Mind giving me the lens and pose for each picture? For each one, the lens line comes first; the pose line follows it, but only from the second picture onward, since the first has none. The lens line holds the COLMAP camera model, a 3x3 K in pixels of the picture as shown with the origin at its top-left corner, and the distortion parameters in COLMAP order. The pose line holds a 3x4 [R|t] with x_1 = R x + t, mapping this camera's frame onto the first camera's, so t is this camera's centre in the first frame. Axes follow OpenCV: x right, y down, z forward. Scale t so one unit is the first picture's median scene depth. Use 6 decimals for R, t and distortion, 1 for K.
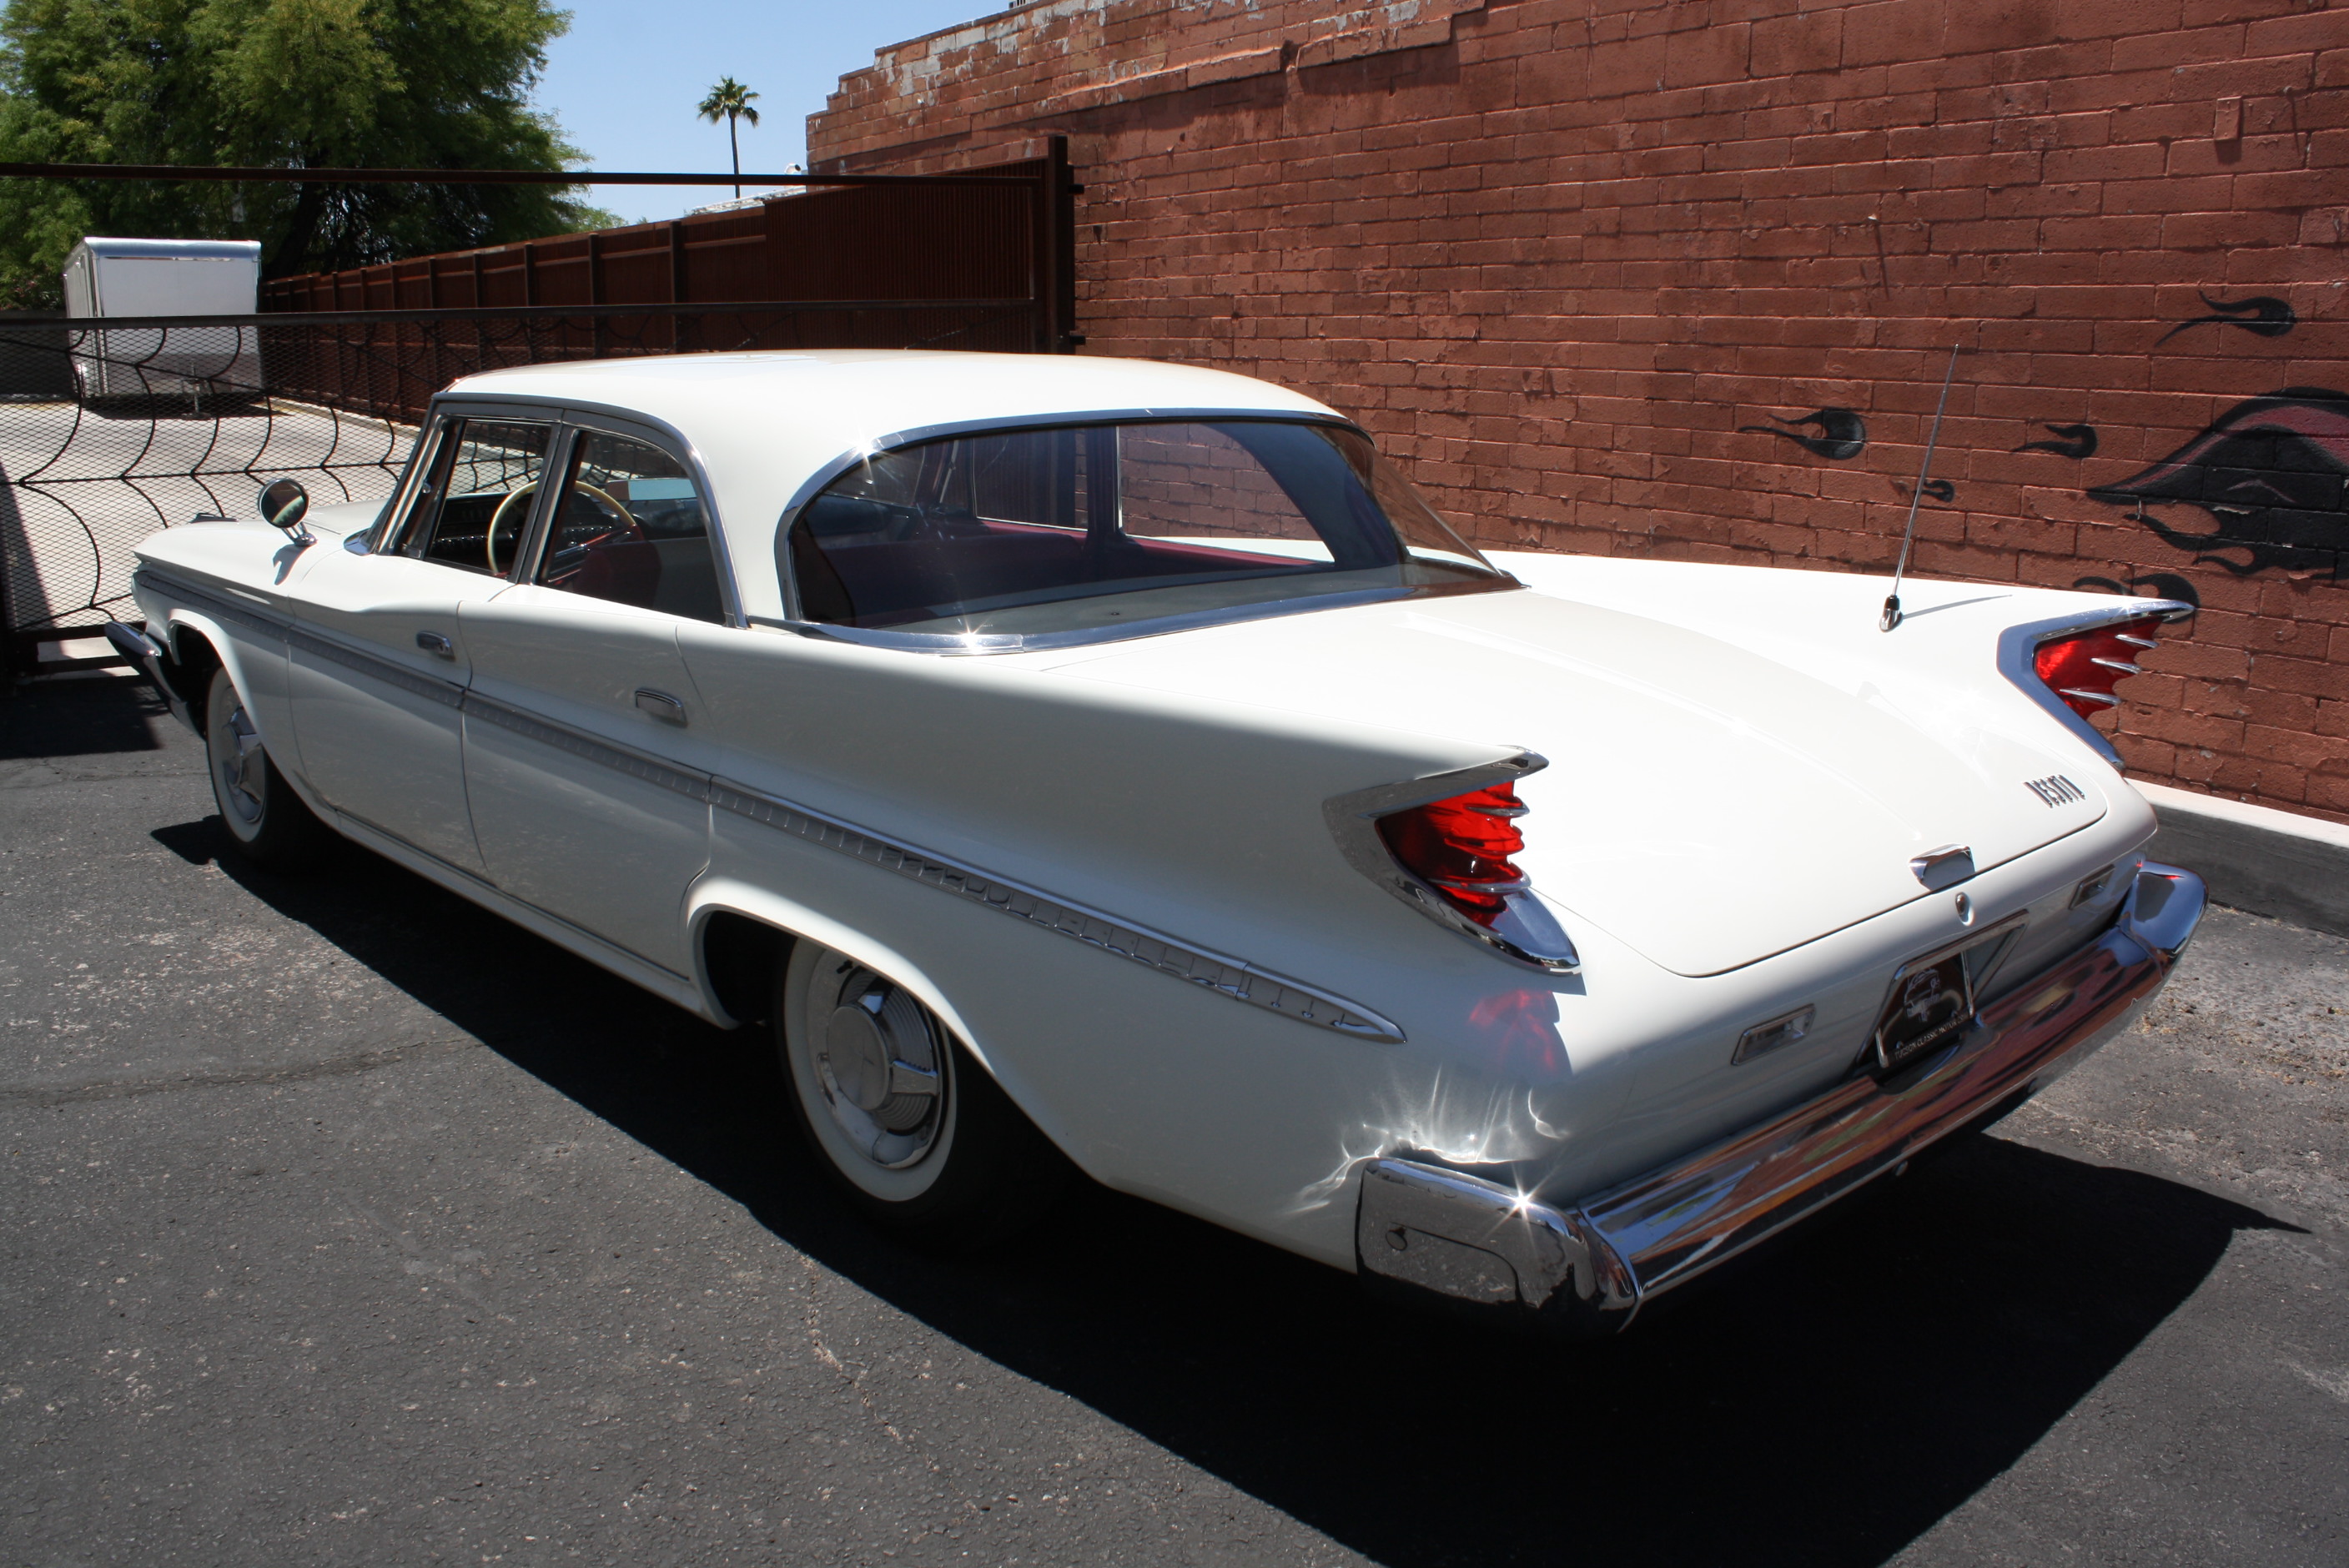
lens RADIAL K [[1997.5, 0, 1170.3], [0, 1997.5, 783.0], [0, 0, 1]] dist [-0.168009, 0.145628]
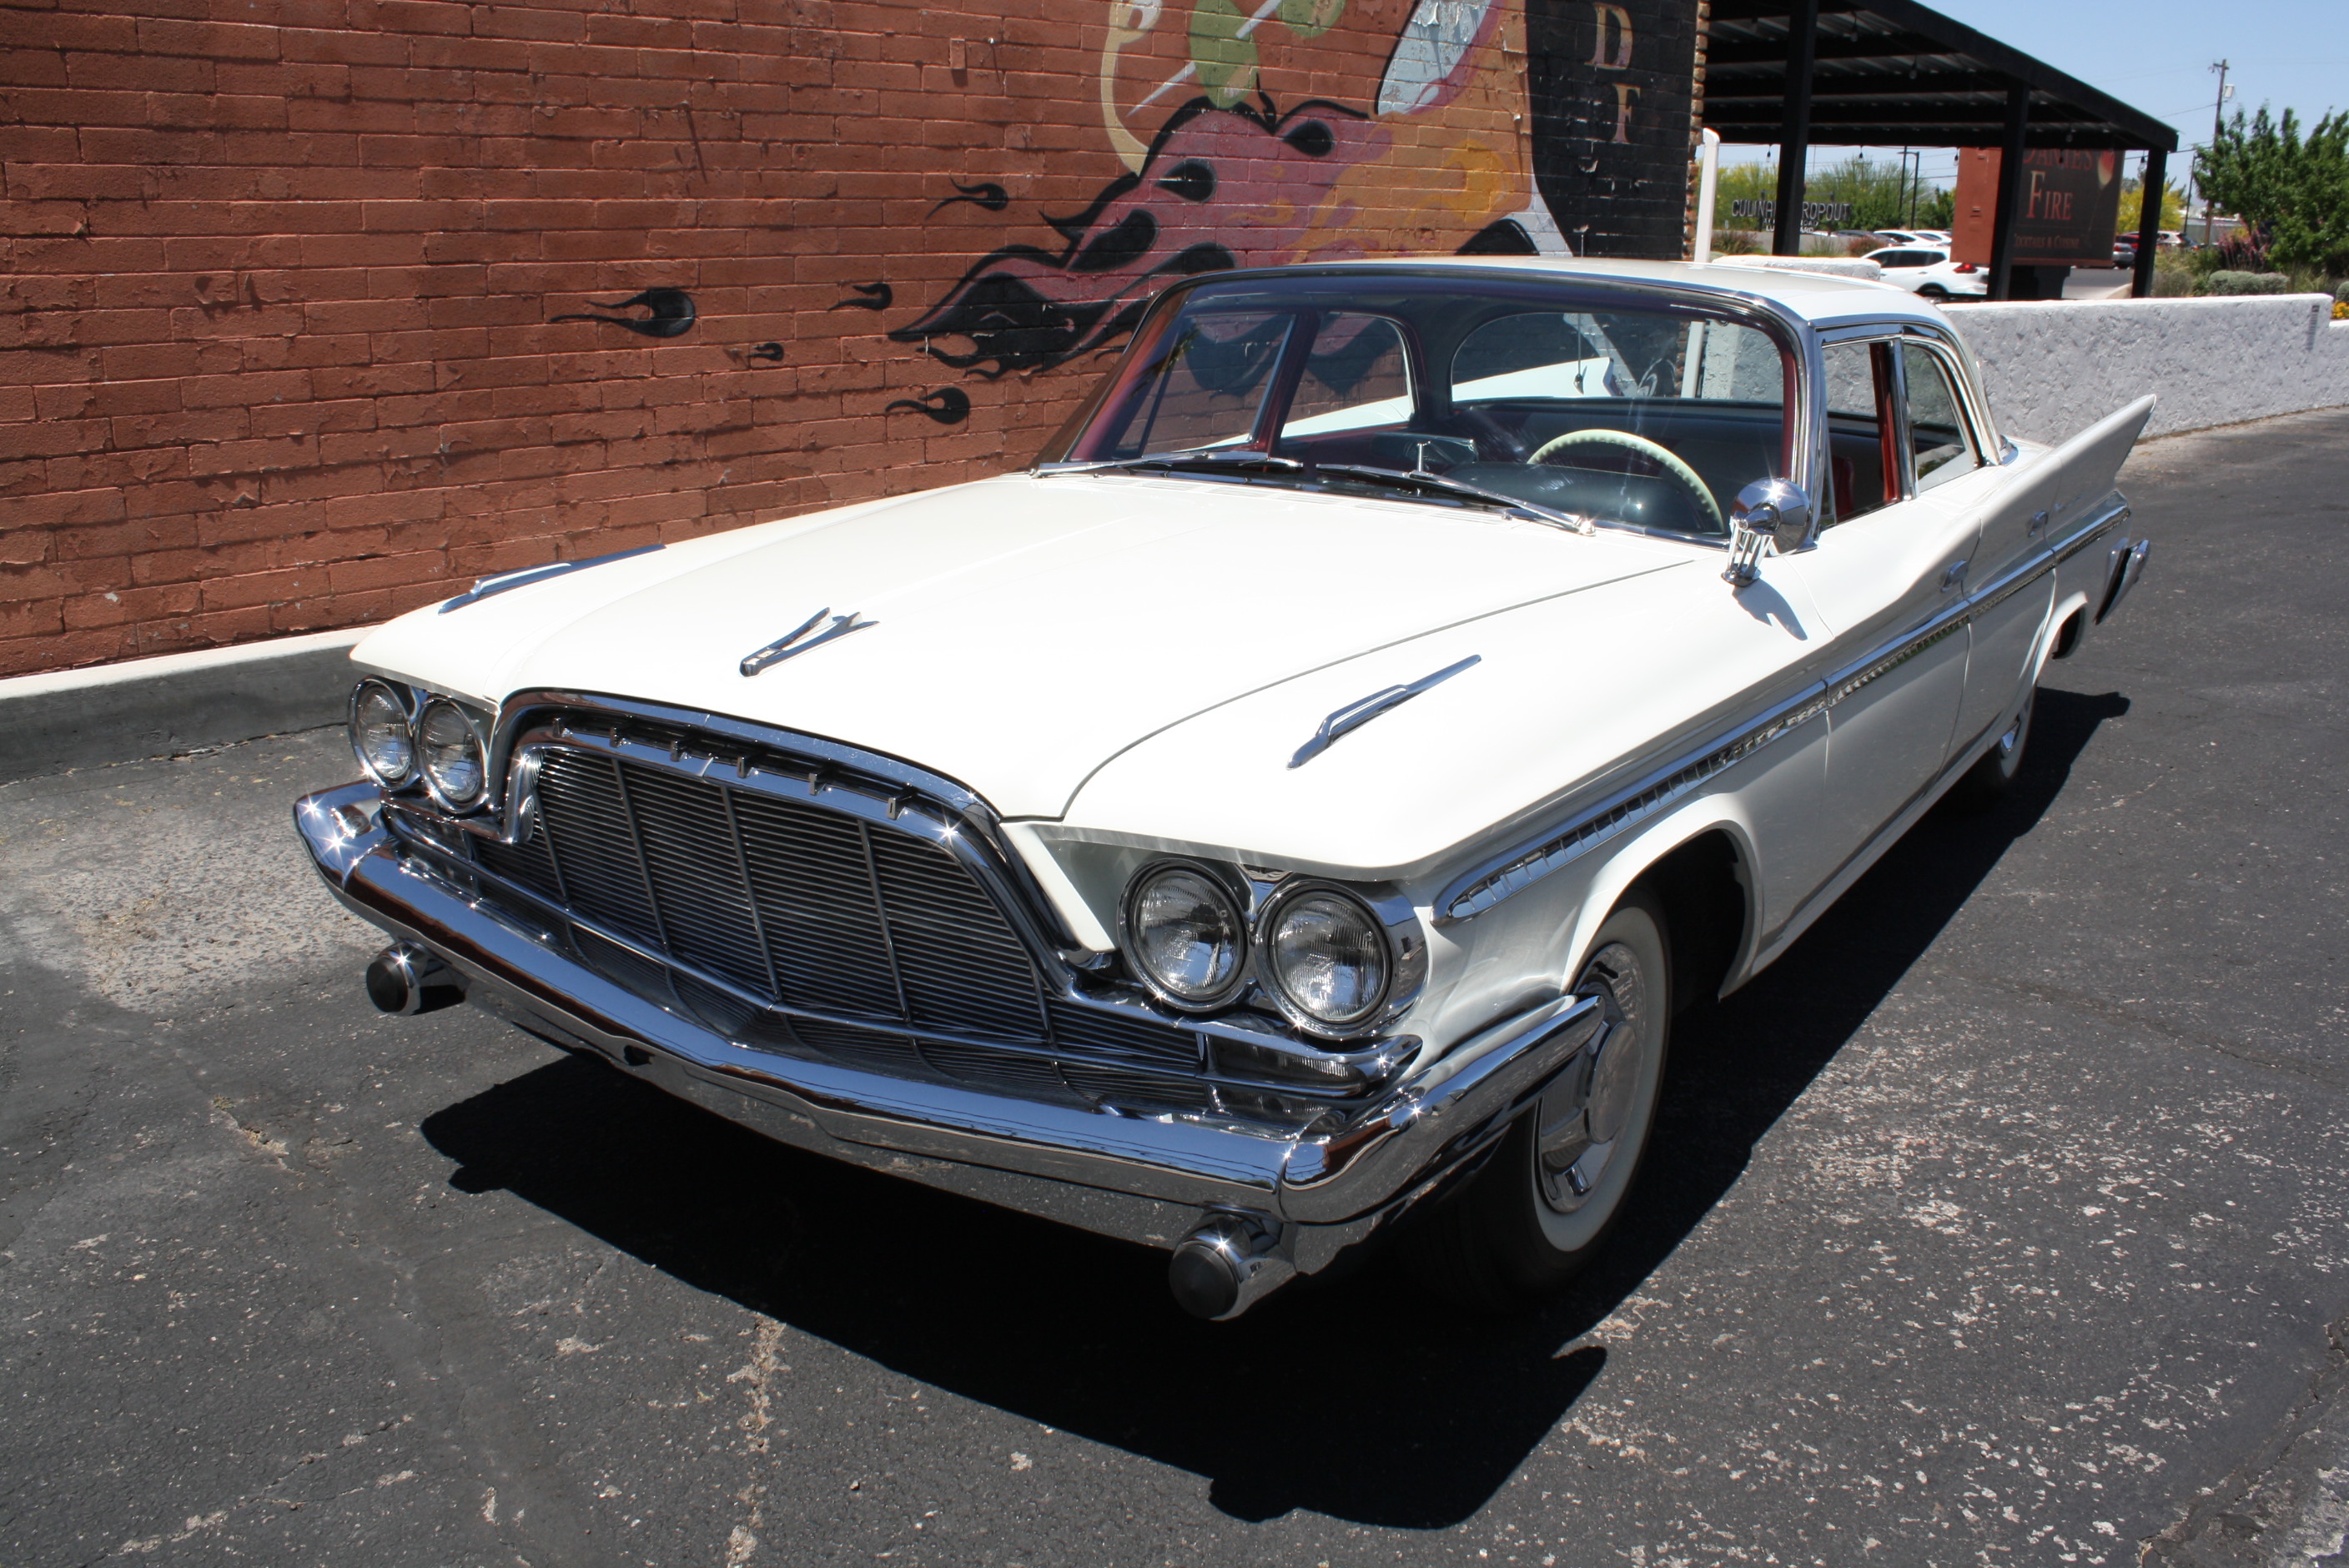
lens RADIAL K [[2003.9, 0, 1219.7], [0, 2003.9, 776.4], [0, 0, 1]] dist [-0.168748, 0.148753]
pose [[-0.247634, -0.270693, 0.930270, -0.715847], [0.200361, 0.925112, 0.322527, -0.213681], [-0.947910, 0.266259, -0.174853, 0.908394]]
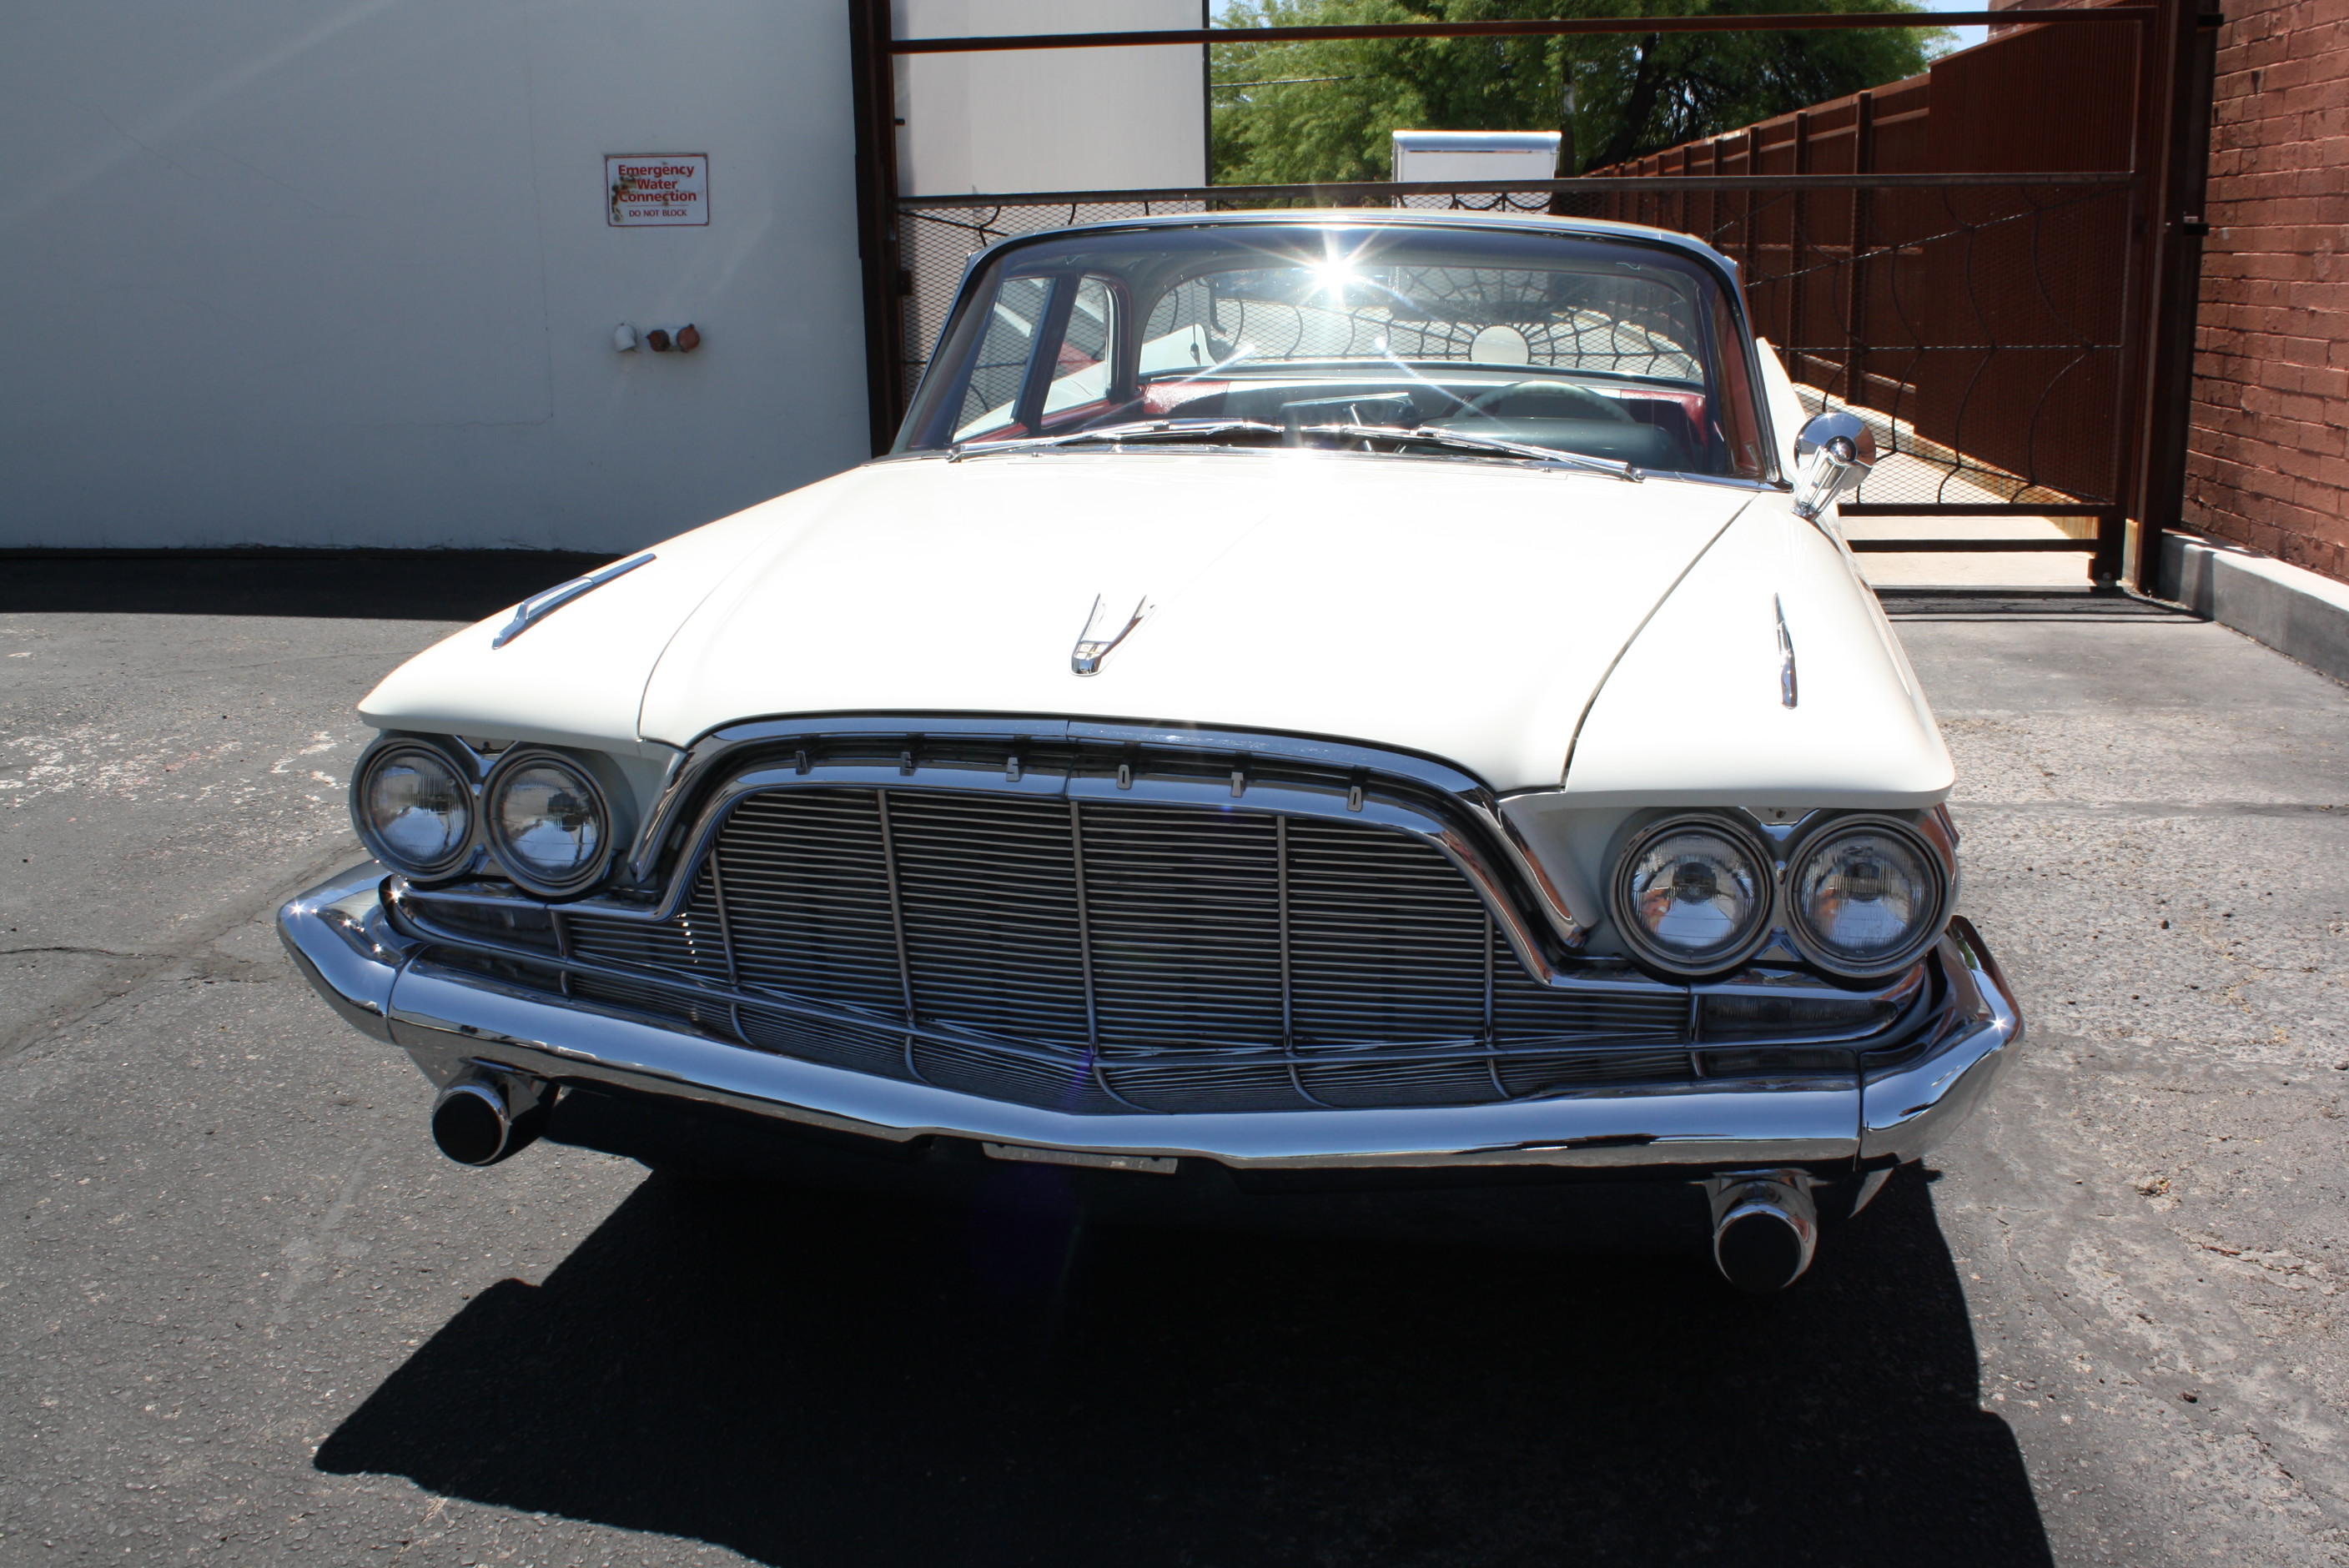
lens RADIAL K [[2194.3, 0, 1186.7], [0, 2194.3, 777.0], [0, 0, 1]] dist [-0.154777, 0.153873]
pose [[0.795767, 0.131786, -0.591090, 0.218252], [-0.121573, 0.990929, 0.057263, -0.029953], [0.593275, 0.026293, 0.804570, 0.210705]]
